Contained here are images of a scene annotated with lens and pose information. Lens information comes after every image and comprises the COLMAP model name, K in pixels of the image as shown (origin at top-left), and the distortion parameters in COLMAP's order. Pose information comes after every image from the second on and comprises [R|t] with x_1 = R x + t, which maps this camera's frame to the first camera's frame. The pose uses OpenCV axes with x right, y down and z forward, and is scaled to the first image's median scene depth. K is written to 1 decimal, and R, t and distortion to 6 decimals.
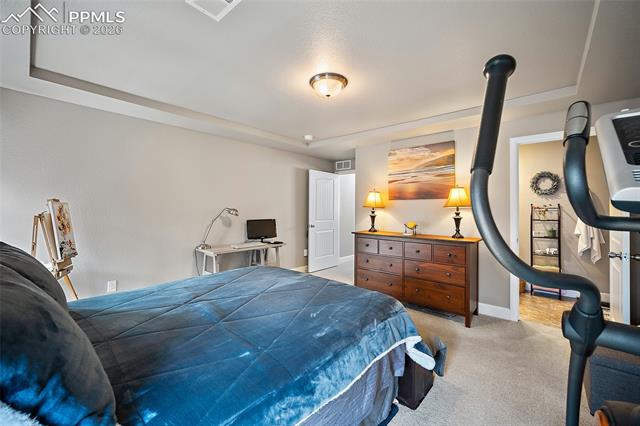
lens RADIAL K [[253.2, 0, 321.7], [0, 253.2, 210.7], [0, 0, 1]] dist [0.000205, -0.000027]
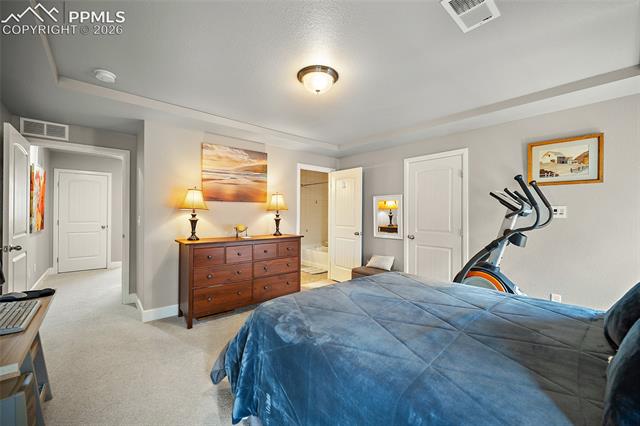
lens RADIAL K [[253.2, 0, 321.7], [0, 253.2, 210.7], [0, 0, 1]] dist [0.000205, -0.000027]
pose [[0.152078, 0.001719, 0.988367, -0.561945], [0.001785, 0.999996, -0.002014, -0.007347], [-0.988367, 0.002070, 0.152075, 0.531358]]
